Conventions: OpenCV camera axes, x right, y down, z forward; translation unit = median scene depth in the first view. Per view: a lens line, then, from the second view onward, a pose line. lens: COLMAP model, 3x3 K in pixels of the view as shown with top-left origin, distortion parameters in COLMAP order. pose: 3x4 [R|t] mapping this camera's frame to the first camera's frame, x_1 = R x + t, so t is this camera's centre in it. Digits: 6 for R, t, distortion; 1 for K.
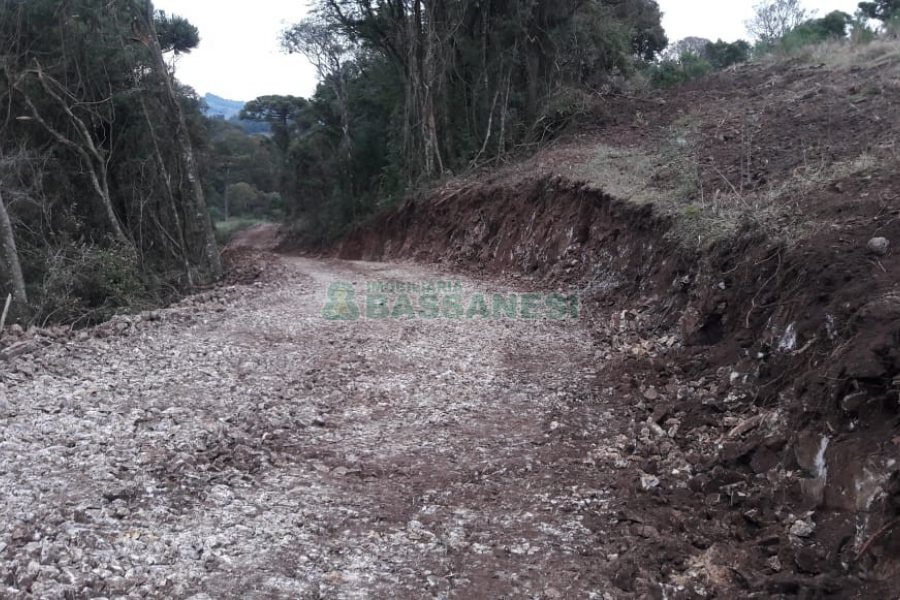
lens RADIAL K [[860.4, 0, 441.9], [0, 860.4, 295.3], [0, 0, 1]] dist [0.182240, -0.448421]
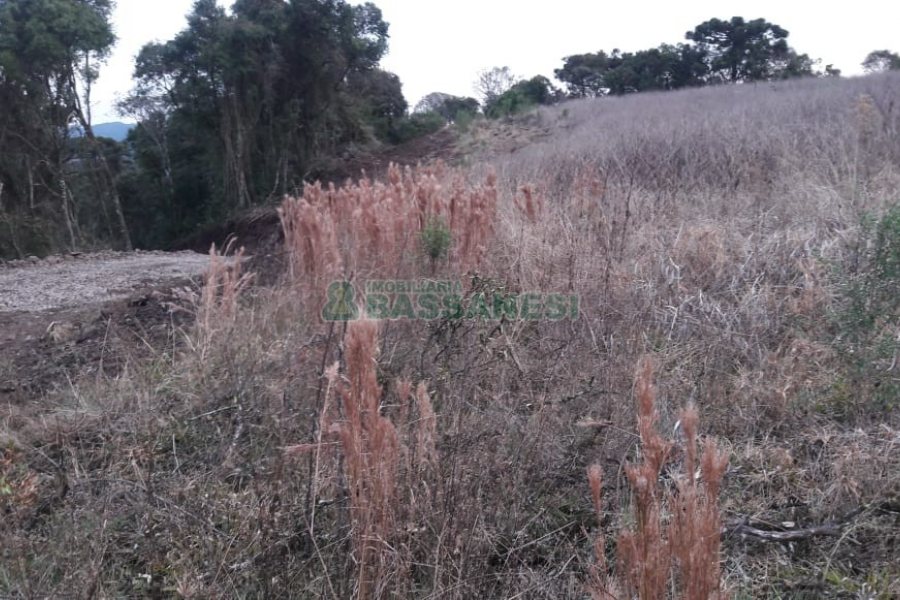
lens RADIAL K [[860.4, 0, 441.9], [0, 860.4, 295.3], [0, 0, 1]] dist [0.182240, -0.448421]
pose [[0.971983, -0.043654, 0.230961, -0.030817], [0.049963, 0.998519, -0.021532, 0.078991], [-0.229679, 0.032468, 0.972725, -0.646537]]
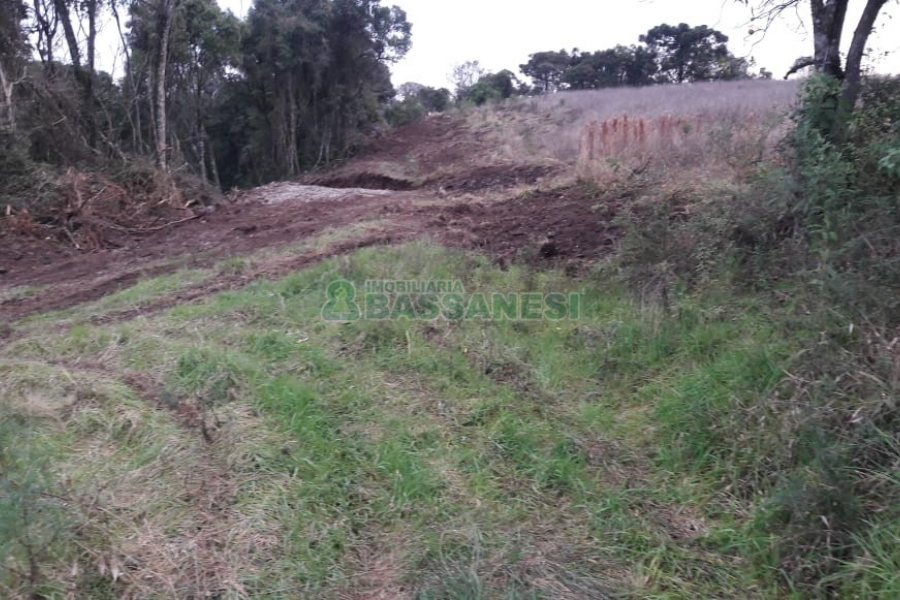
lens RADIAL K [[860.4, 0, 441.9], [0, 860.4, 295.3], [0, 0, 1]] dist [0.182240, -0.448421]
pose [[0.952526, -0.034421, 0.302504, -0.269768], [0.038602, 0.999224, -0.007854, 0.154577], [-0.301999, 0.019159, 0.953116, -0.915446]]
